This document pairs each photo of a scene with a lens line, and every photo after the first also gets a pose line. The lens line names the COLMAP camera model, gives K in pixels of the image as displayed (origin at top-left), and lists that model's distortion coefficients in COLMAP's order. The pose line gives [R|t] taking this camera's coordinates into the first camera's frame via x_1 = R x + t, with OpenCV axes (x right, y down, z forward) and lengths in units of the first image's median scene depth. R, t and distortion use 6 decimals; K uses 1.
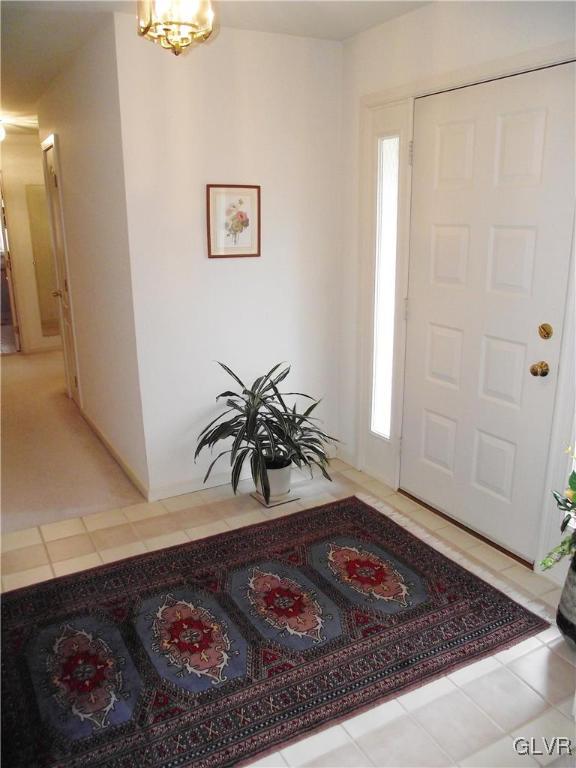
lens RADIAL K [[592.3, 0, 268.1], [0, 592.3, 383.5], [0, 0, 1]] dist [-0.068584, 0.003948]
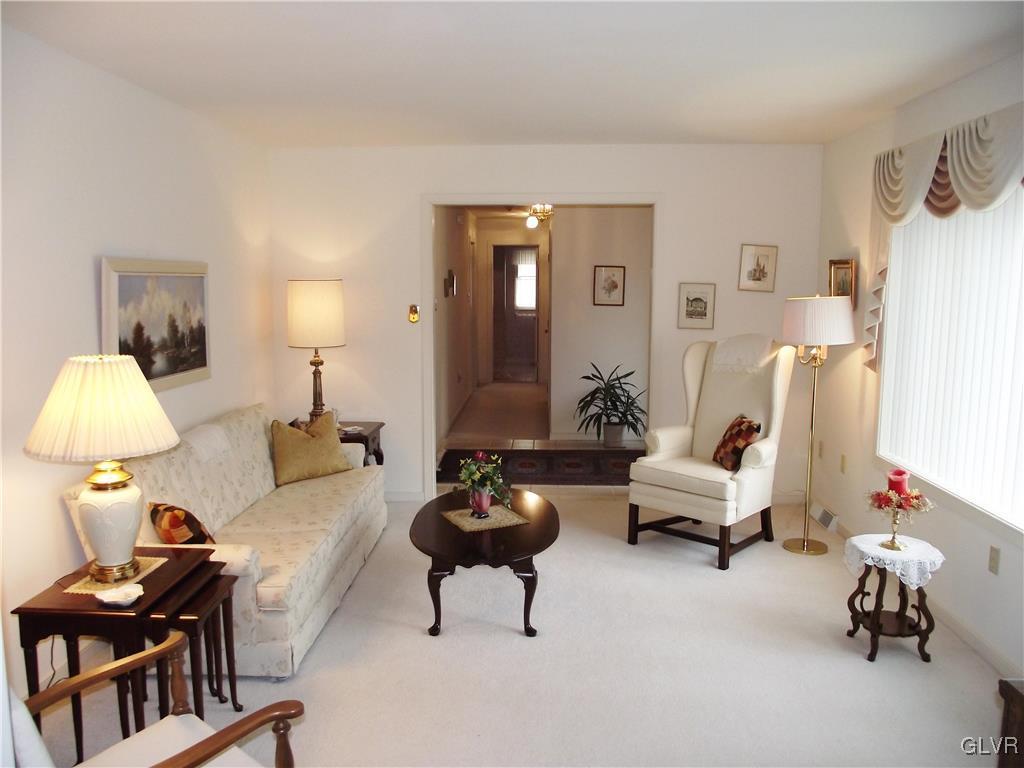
lens RADIAL K [[807.1, 0, 512.0], [0, 807.1, 384.0], [0, 0, 1]] dist [-0.093988, 0.056476]
pose [[0.856609, 0.071451, -0.510995, 1.010833], [-0.143665, 0.984229, -0.103212, 0.331111], [0.495562, 0.161824, 0.853365, -1.250682]]
